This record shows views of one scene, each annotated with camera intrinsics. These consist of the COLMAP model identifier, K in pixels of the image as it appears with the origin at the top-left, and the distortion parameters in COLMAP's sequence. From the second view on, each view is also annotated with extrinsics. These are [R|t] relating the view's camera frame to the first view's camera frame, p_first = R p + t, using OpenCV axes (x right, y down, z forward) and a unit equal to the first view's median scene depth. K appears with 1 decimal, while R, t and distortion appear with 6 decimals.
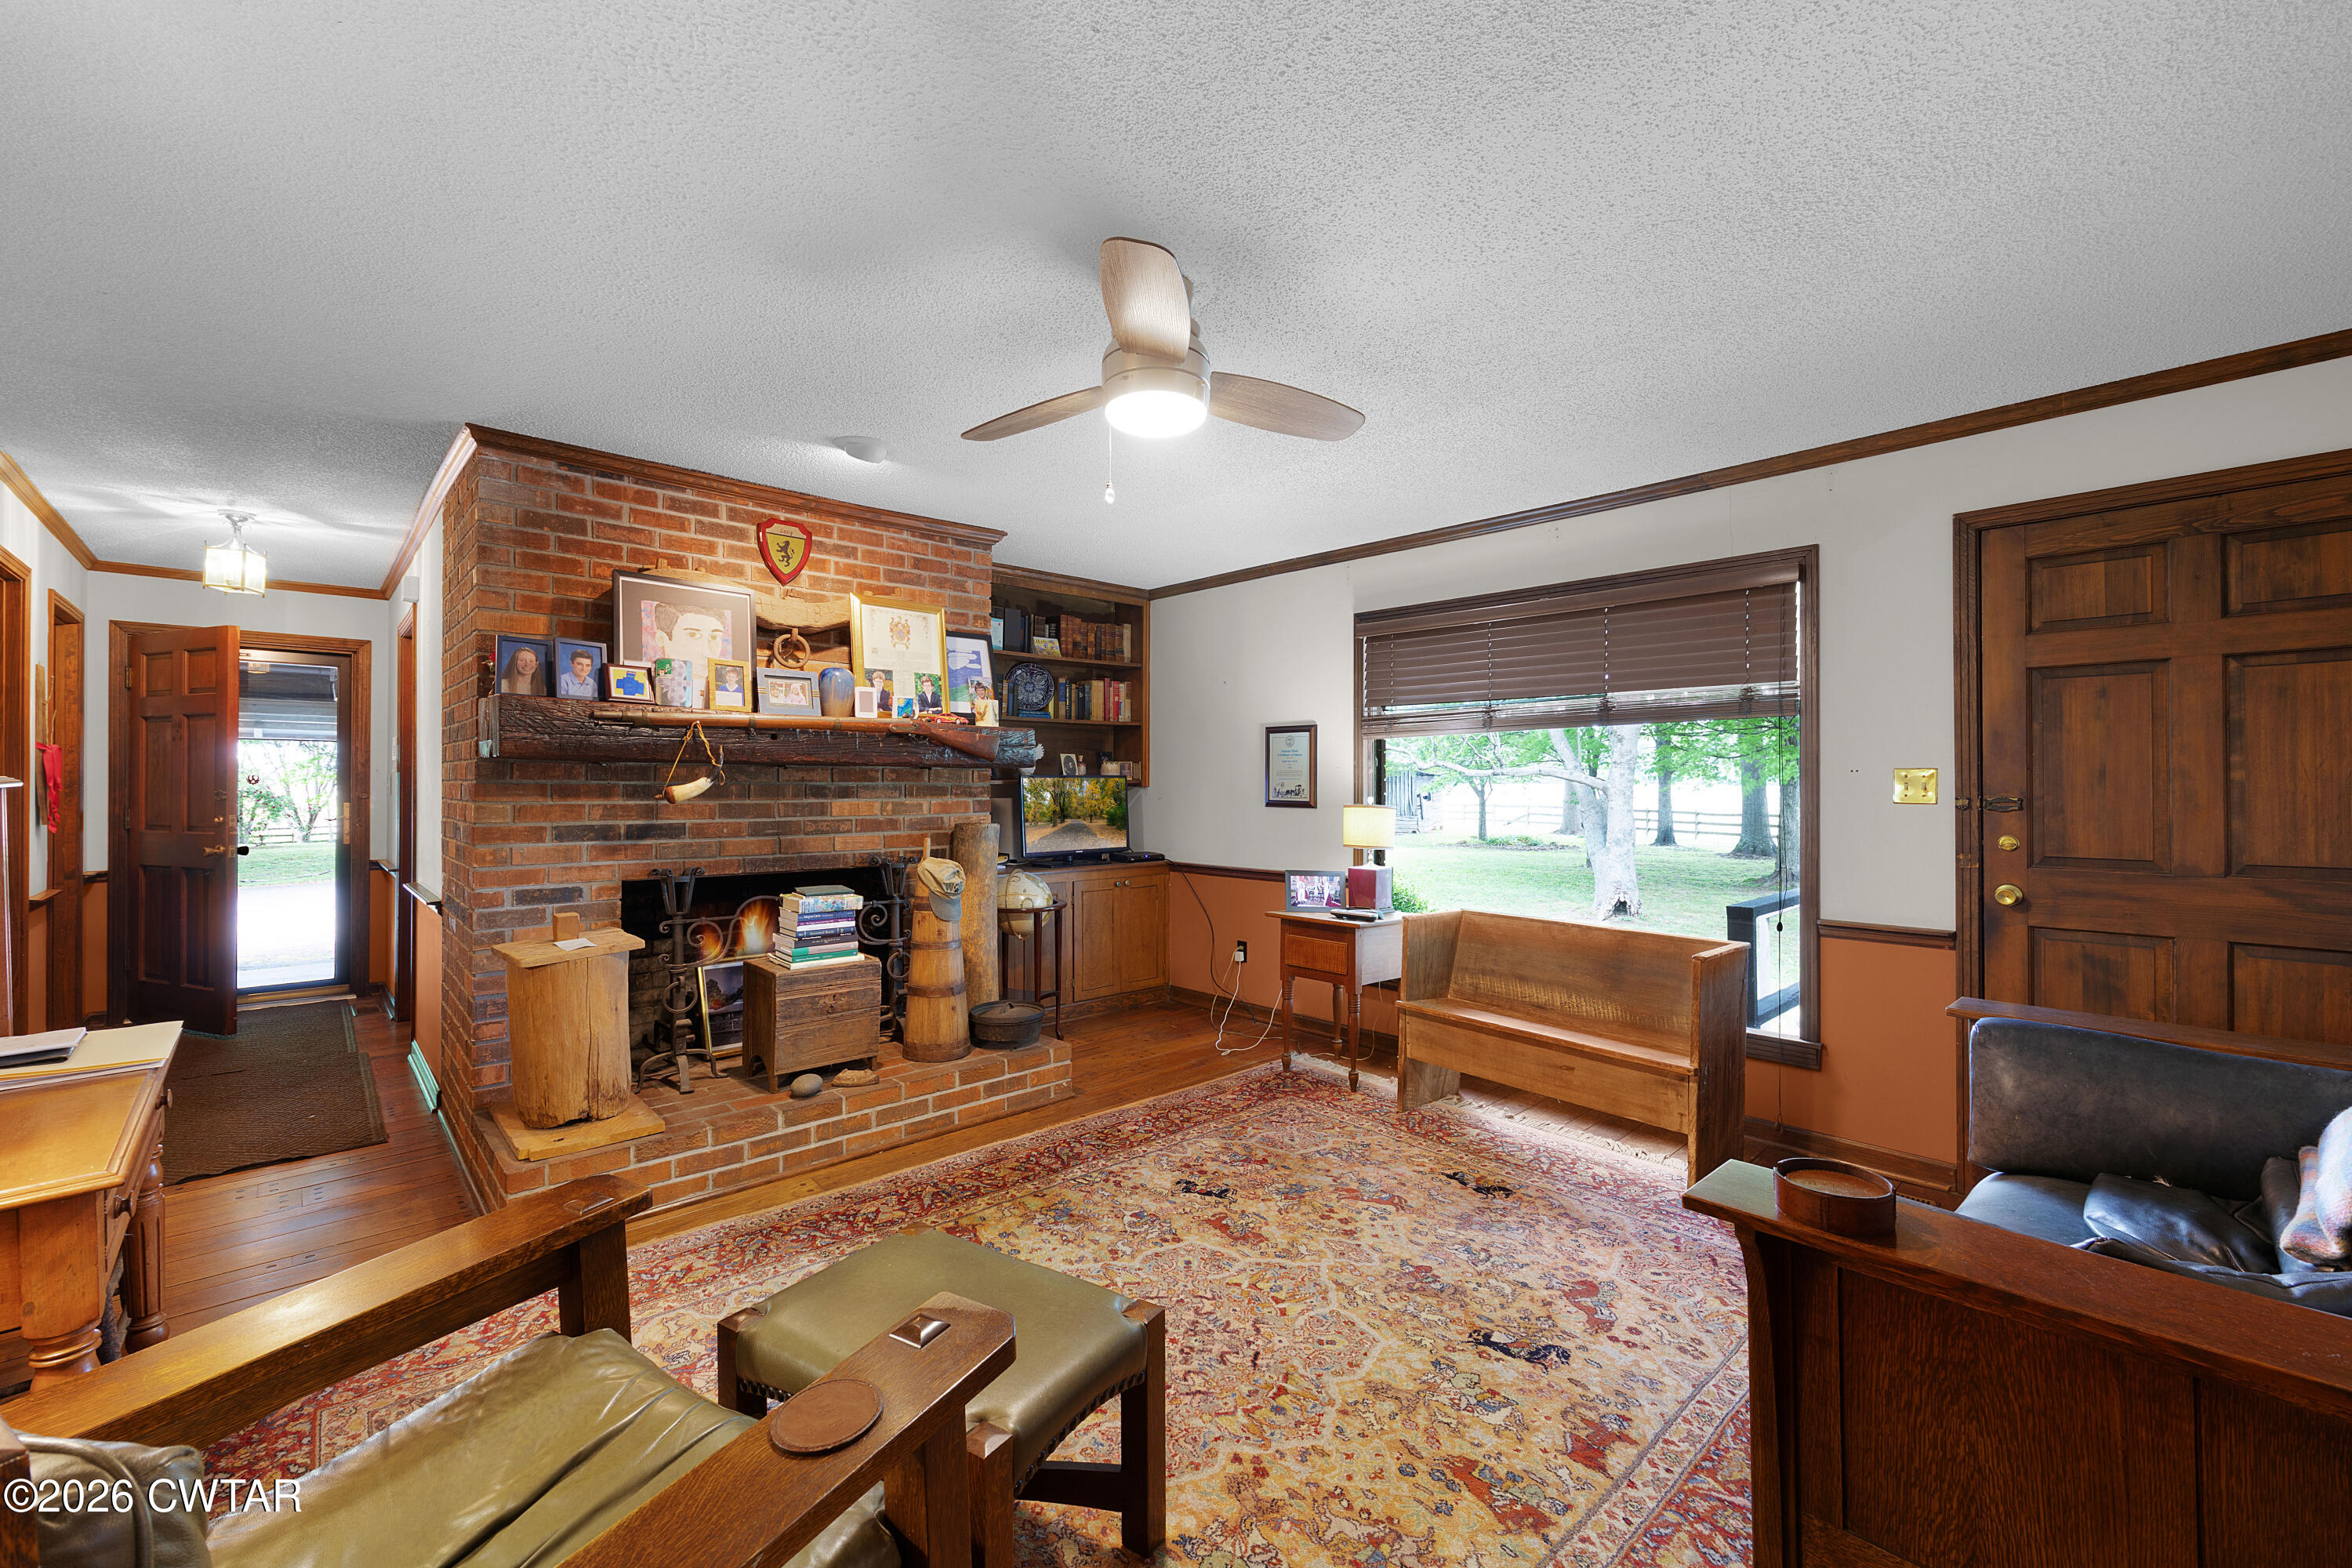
lens RADIAL K [[967.5, 0, 1186.6], [0, 967.5, 779.4], [0, 0, 1]] dist [-0.001691, 0.000238]
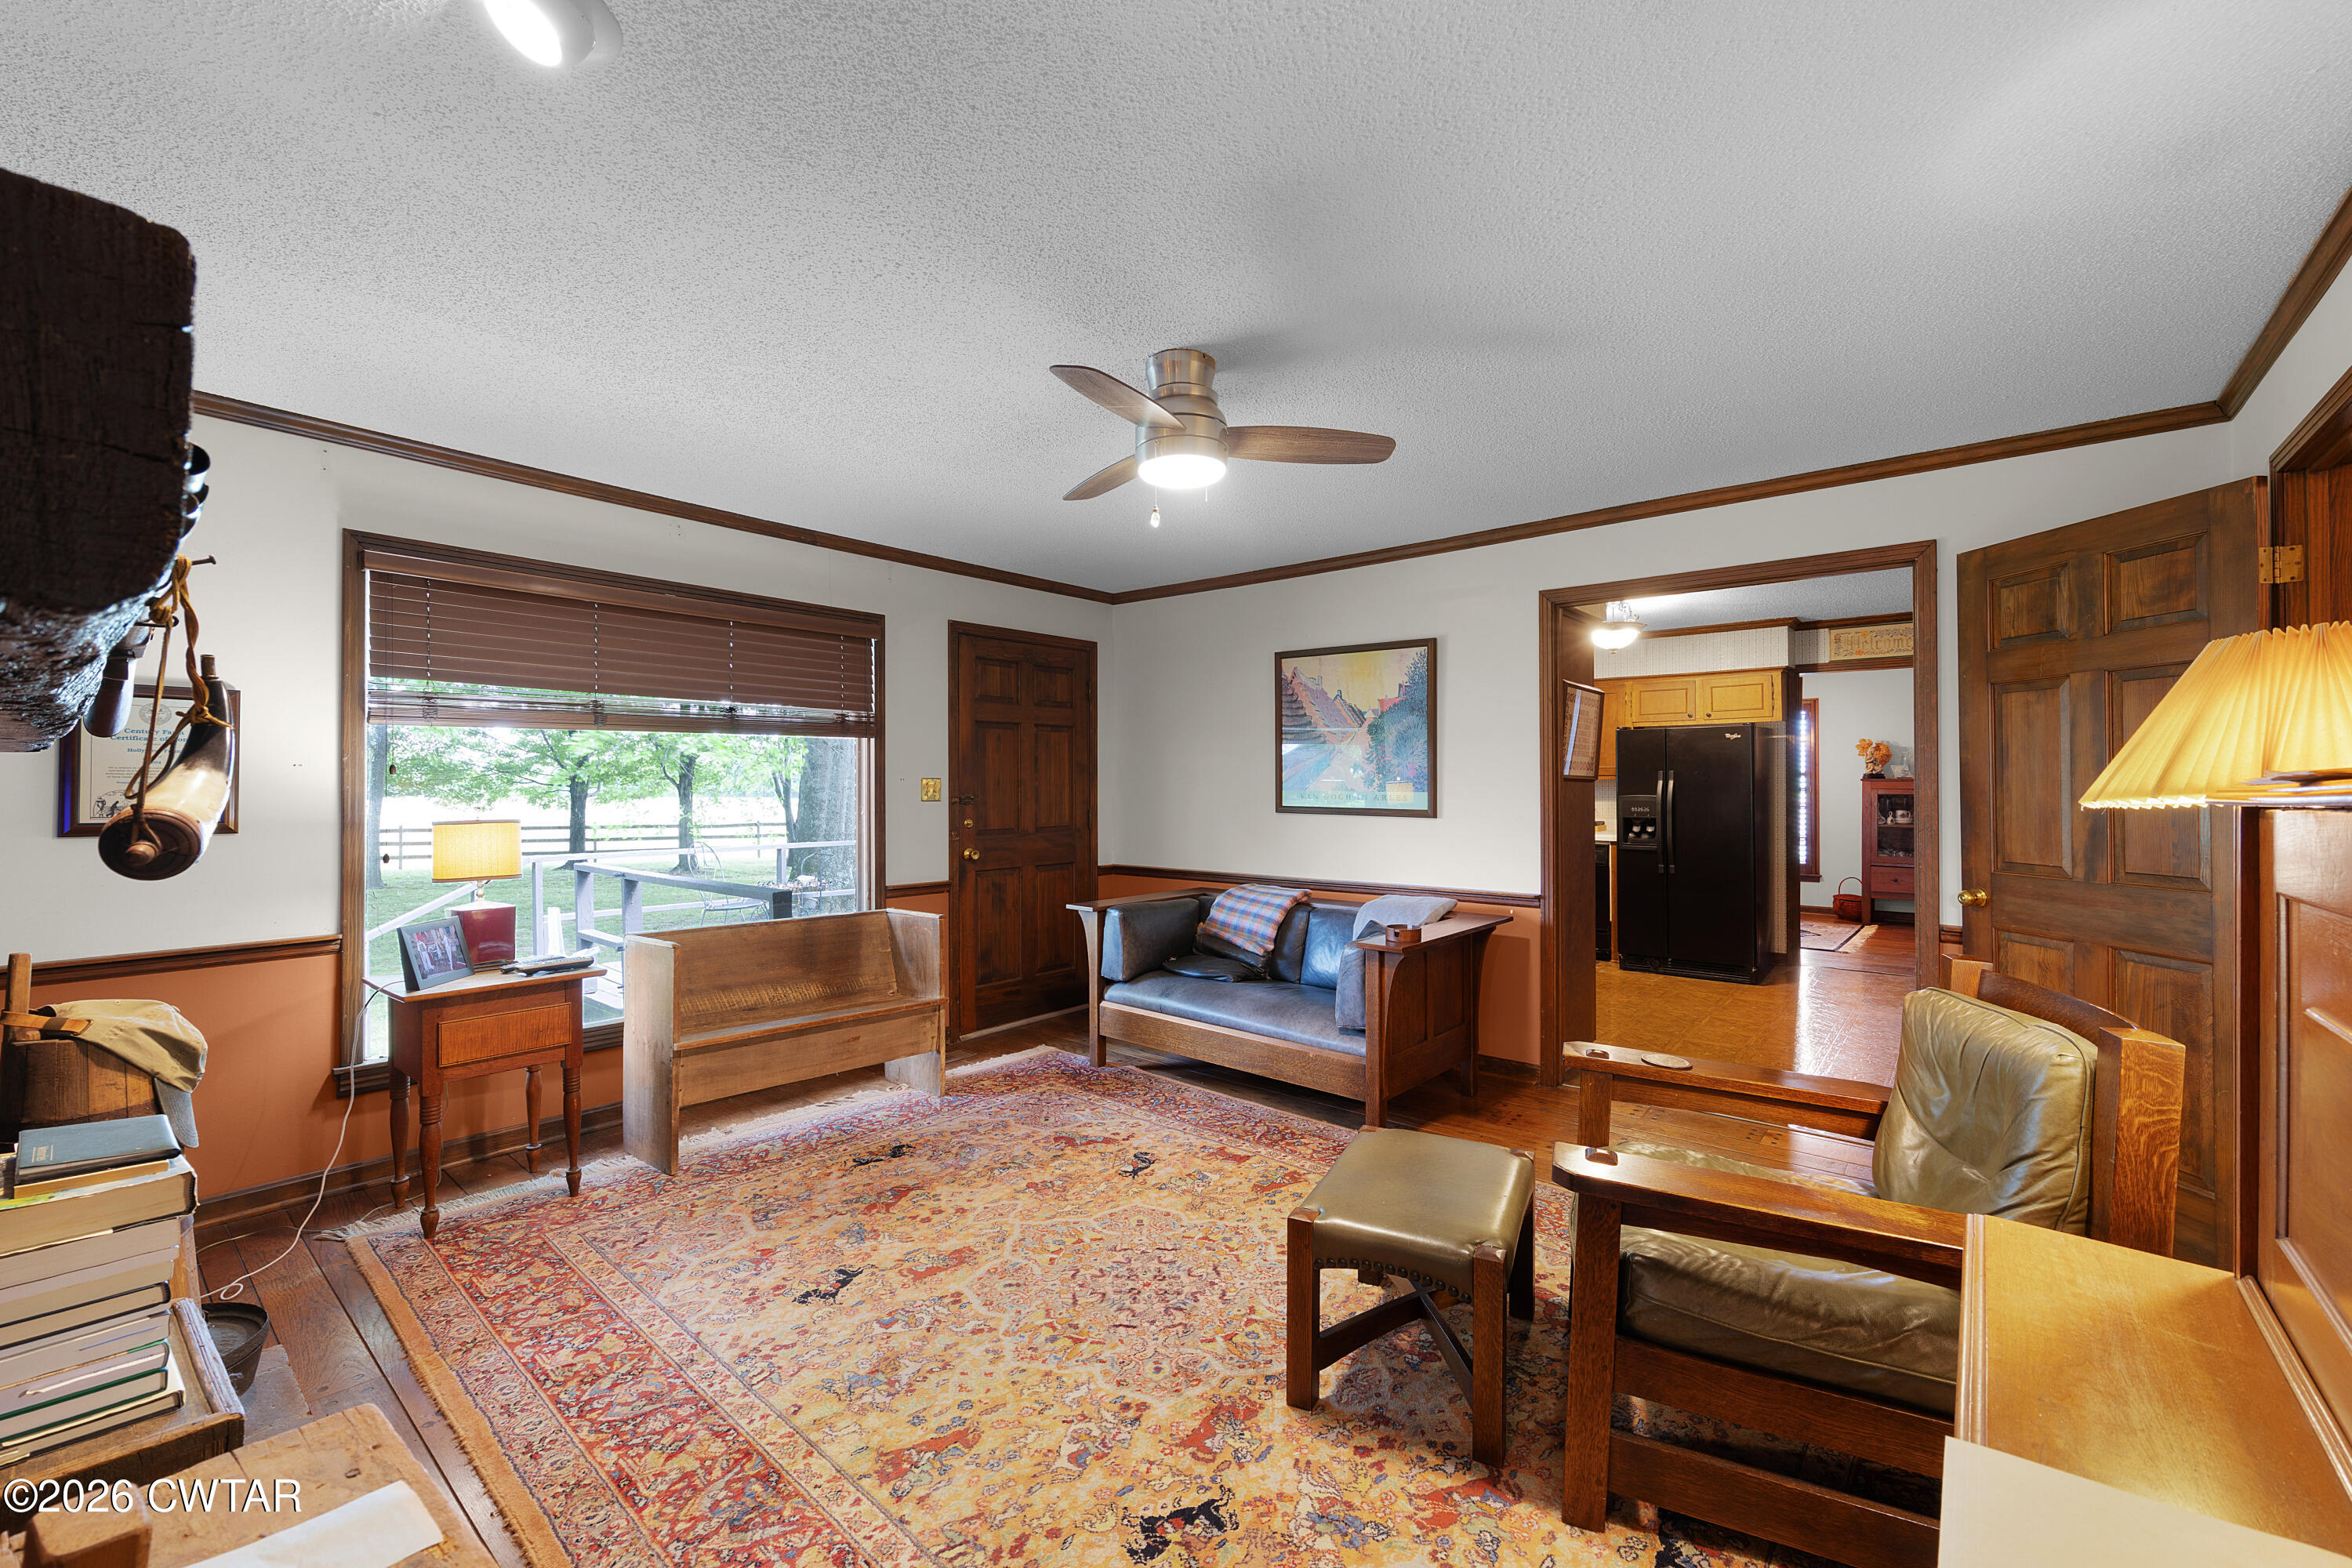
lens RADIAL K [[967.5, 0, 1186.6], [0, 967.5, 779.4], [0, 0, 1]] dist [-0.001691, 0.000238]
pose [[-0.125997, 0.006374, 0.992010, -0.767732], [-0.001855, 0.999976, -0.006661, 0.000038], [-0.992029, -0.002680, -0.125983, 0.739149]]
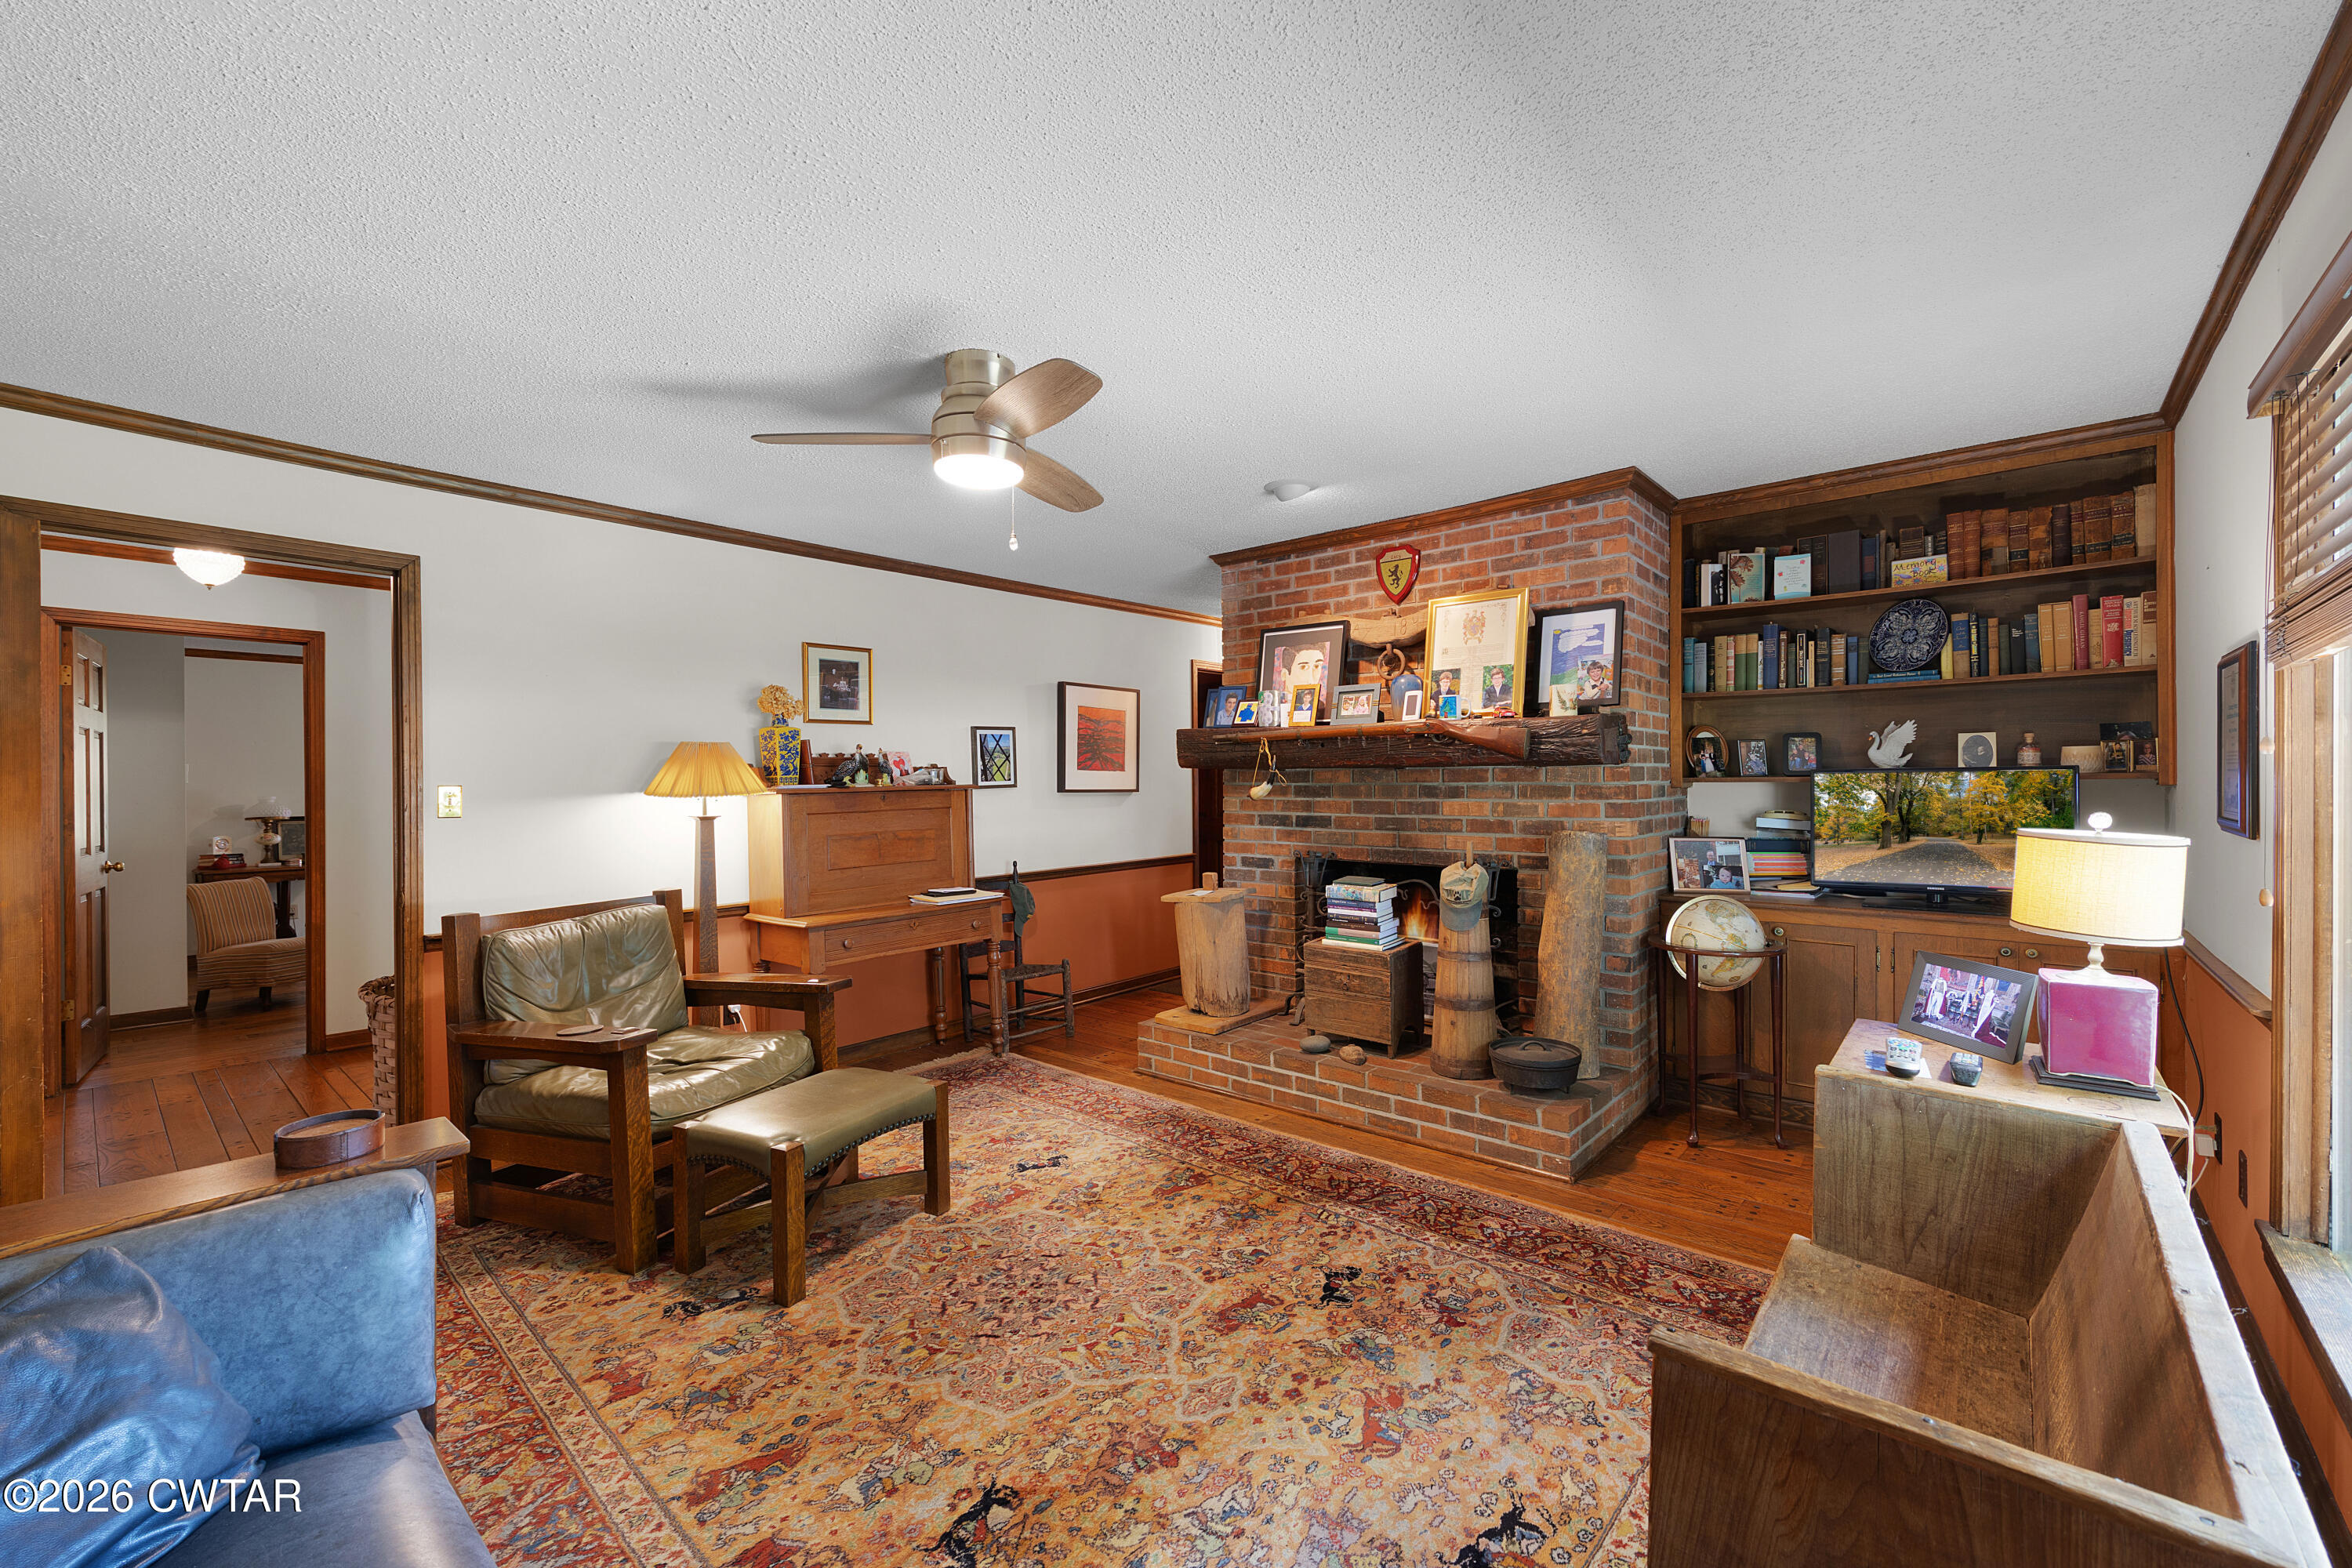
lens RADIAL K [[957.1, 0, 1183.7], [0, 957.1, 786.3], [0, 0, 1]] dist [-0.002017, 0.000169]
pose [[0.109502, 0.003697, -0.993980, 0.736503], [0.011977, 0.999916, 0.005038, -0.001830], [0.993914, -0.012457, 0.109448, 0.721335]]
